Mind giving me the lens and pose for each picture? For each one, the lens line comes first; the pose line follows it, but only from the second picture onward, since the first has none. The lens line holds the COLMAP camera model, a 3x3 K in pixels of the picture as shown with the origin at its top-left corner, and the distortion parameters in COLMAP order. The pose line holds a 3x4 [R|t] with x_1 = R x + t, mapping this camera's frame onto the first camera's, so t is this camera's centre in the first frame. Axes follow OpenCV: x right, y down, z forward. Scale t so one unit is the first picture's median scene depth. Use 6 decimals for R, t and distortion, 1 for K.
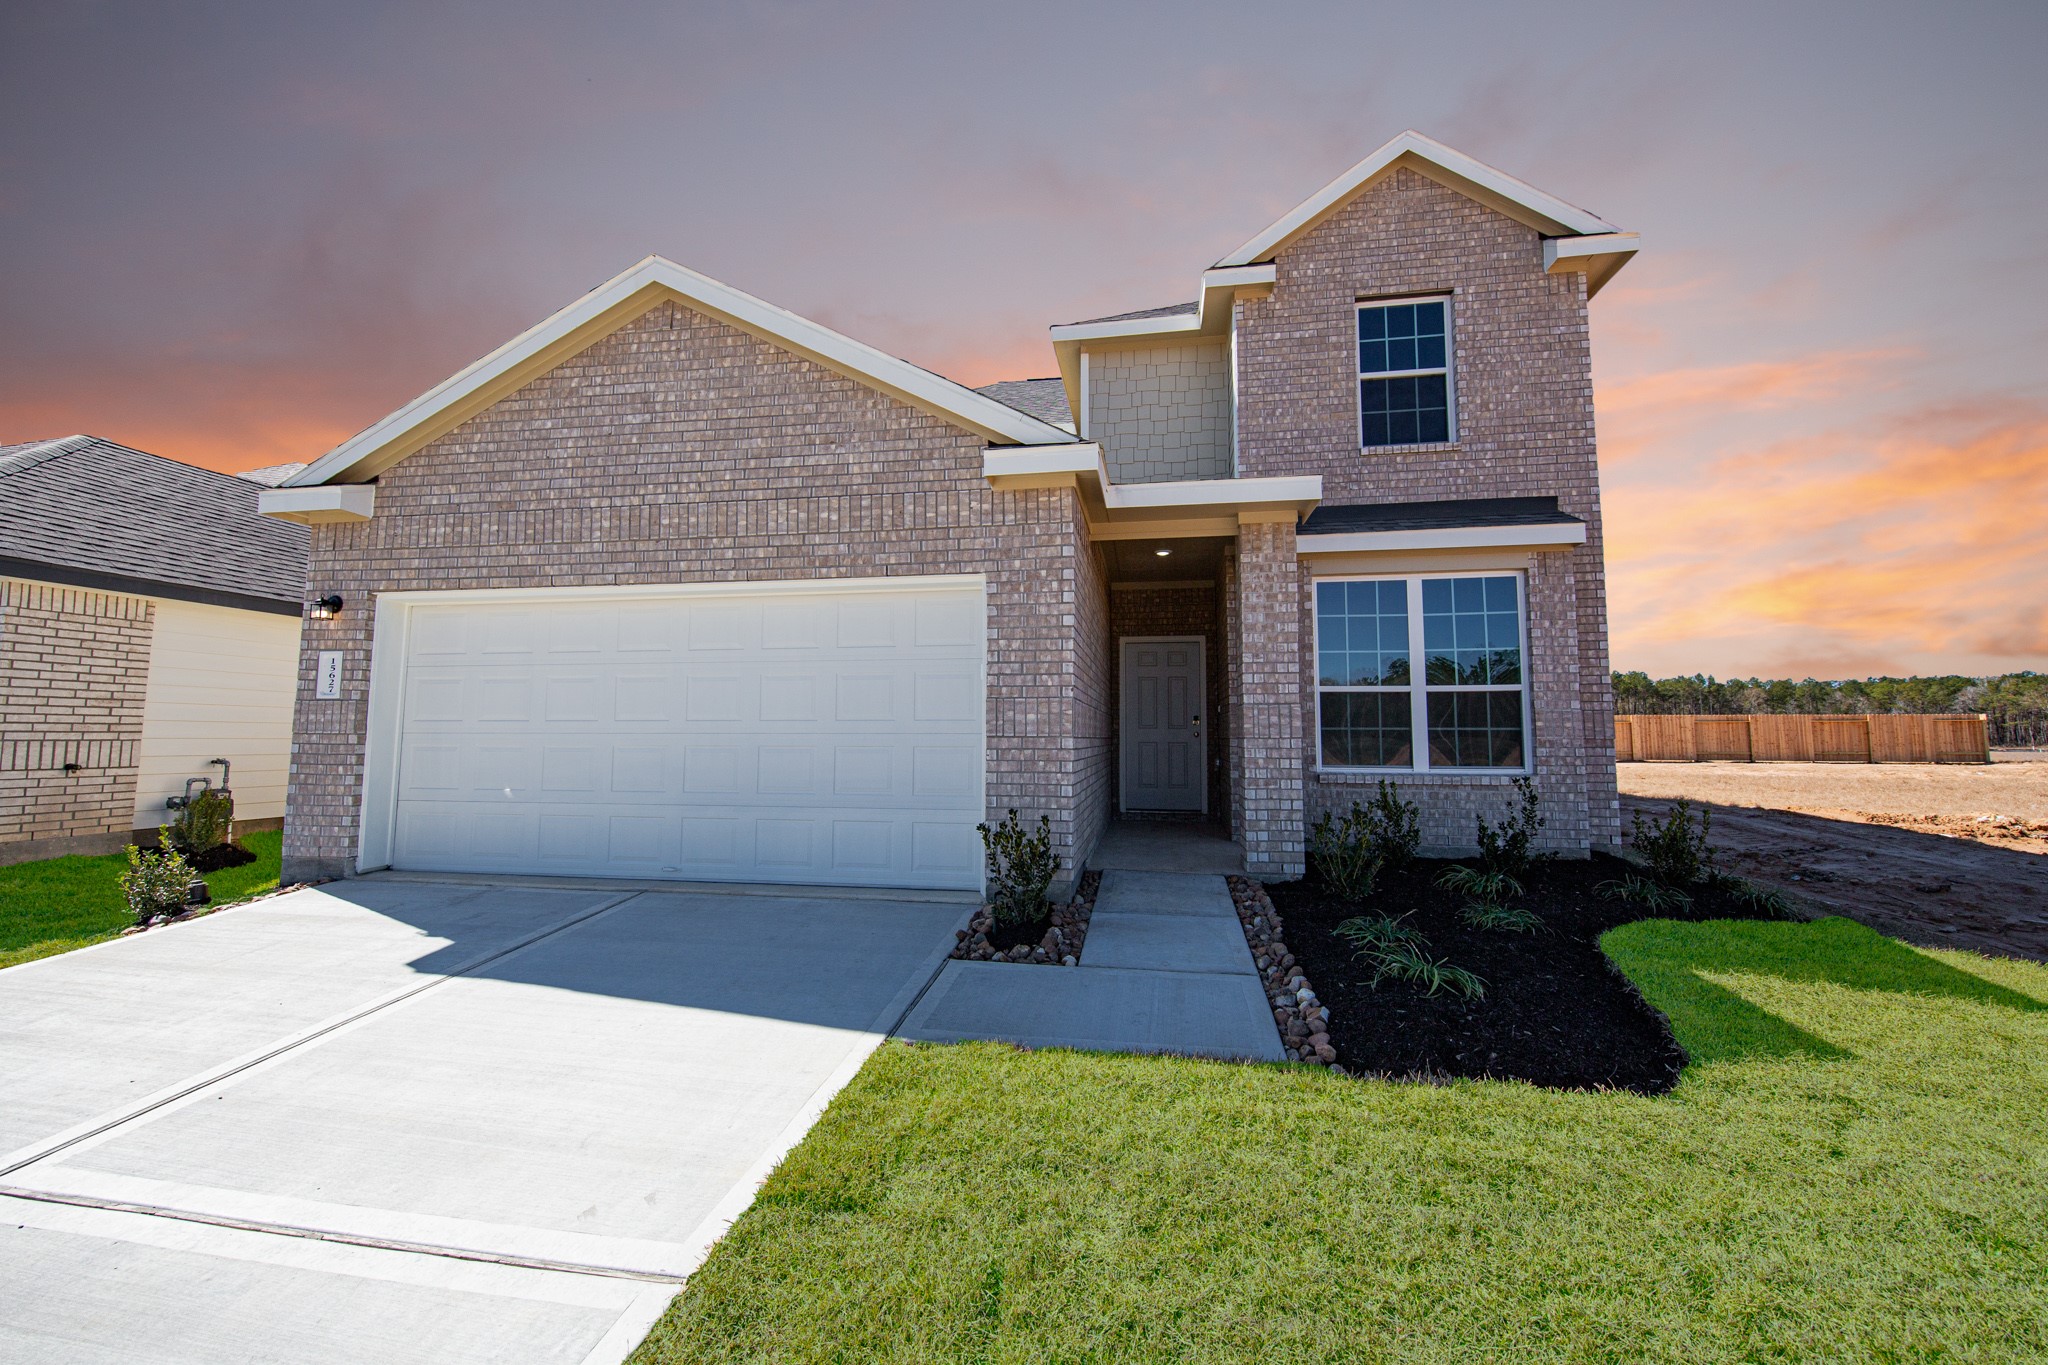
lens RADIAL K [[689.1, 0, 1022.2], [0, 689.1, 713.2], [0, 0, 1]] dist [0.009864, -0.004400]
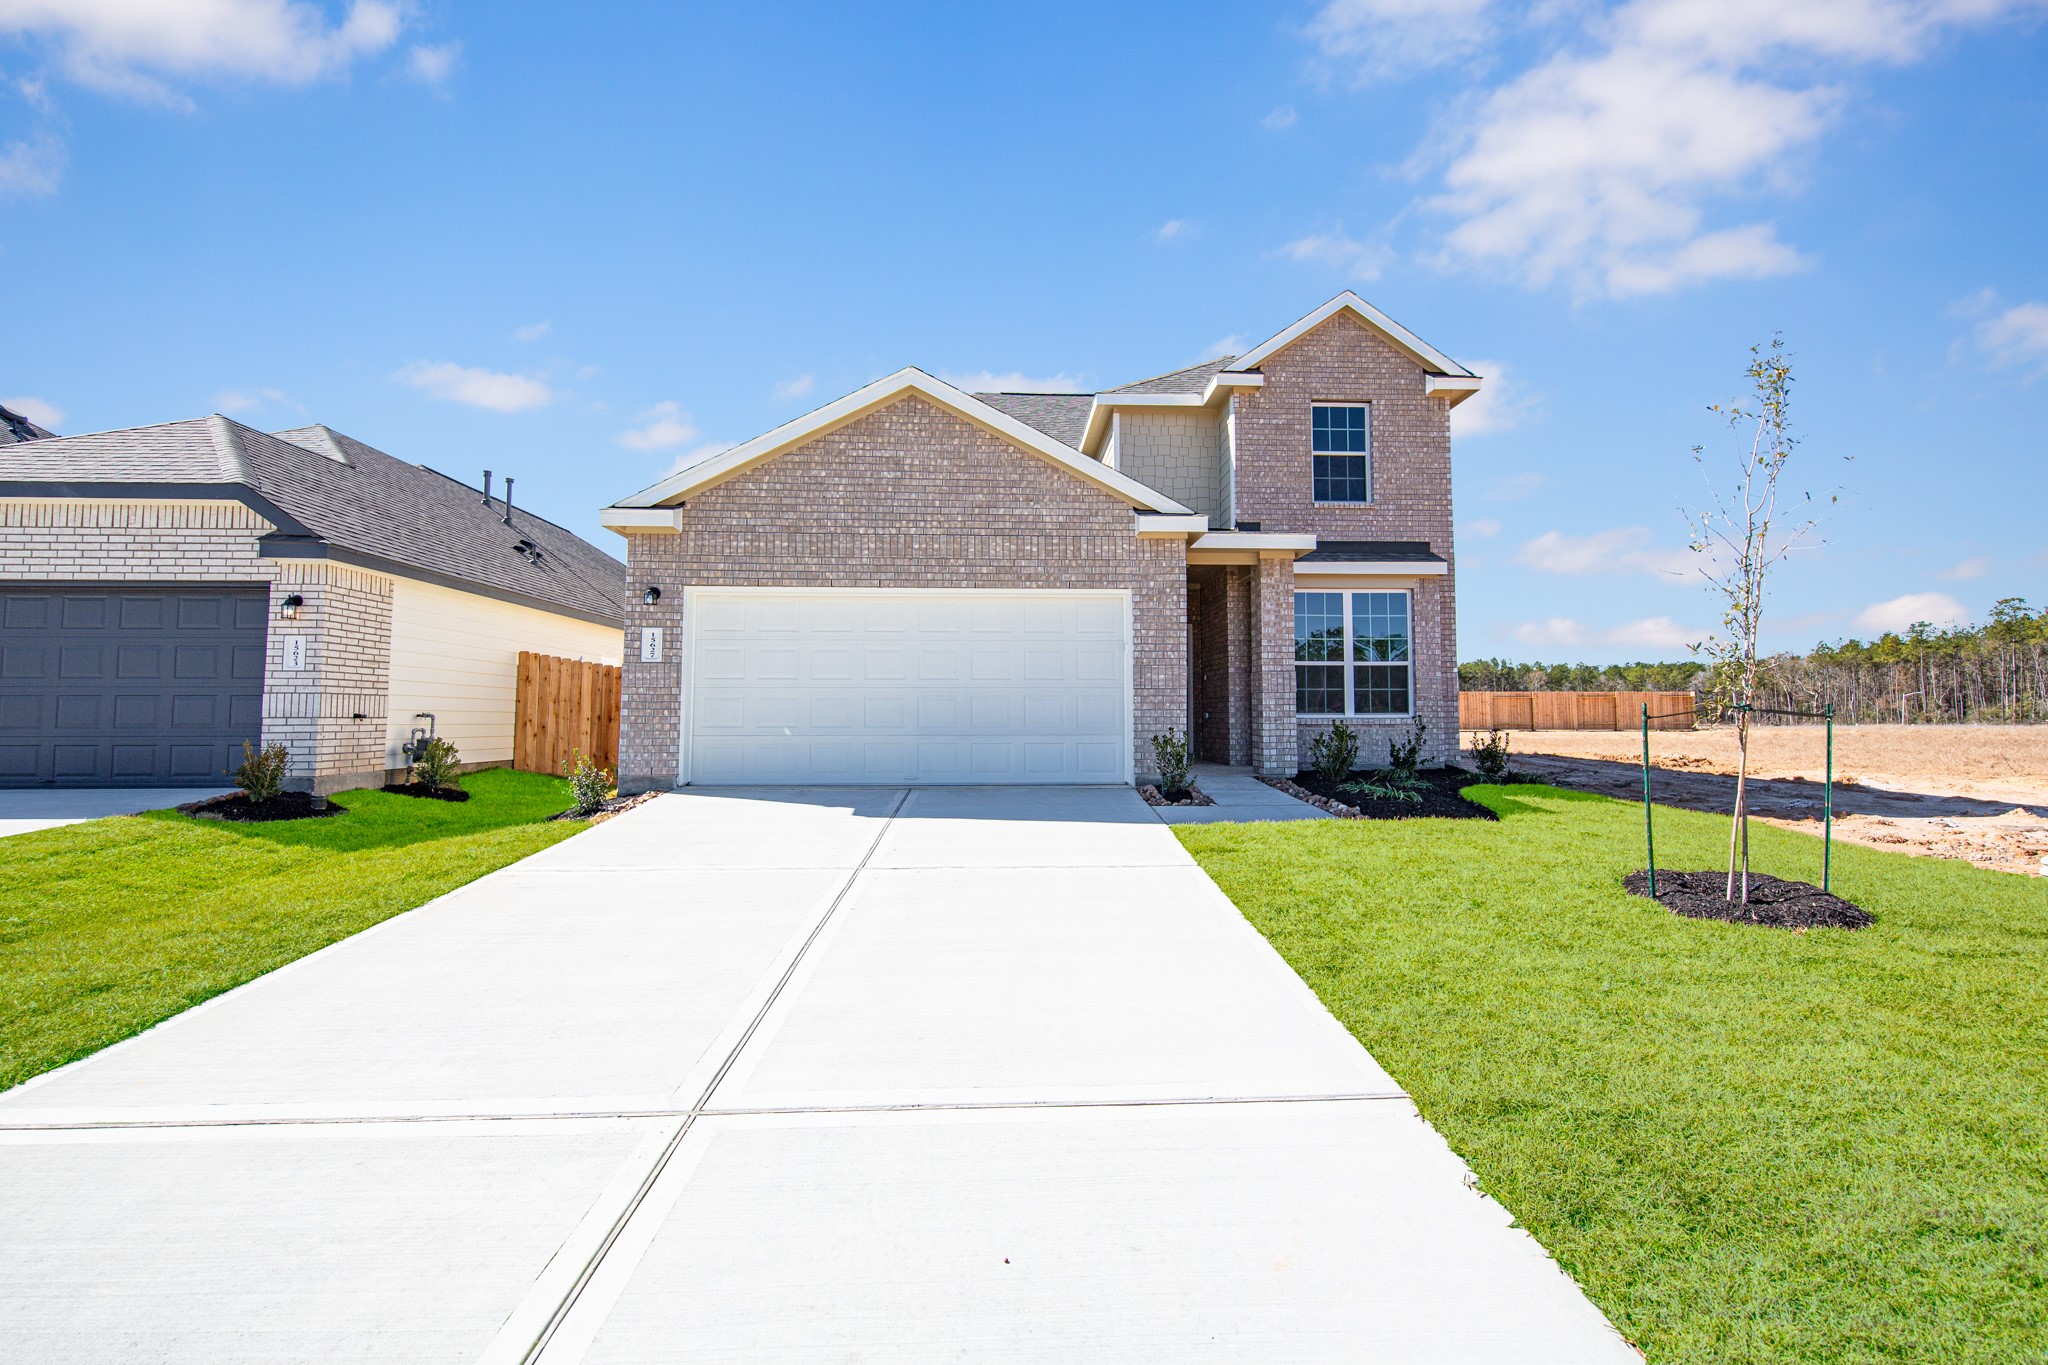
lens RADIAL K [[689.1, 0, 1022.2], [0, 689.1, 713.2], [0, 0, 1]] dist [0.009864, -0.004400]
pose [[0.984920, -0.002271, 0.172997, -0.445942], [-0.003568, 0.999435, 0.033433, 0.028601], [-0.172975, -0.033546, 0.984355, -0.432163]]
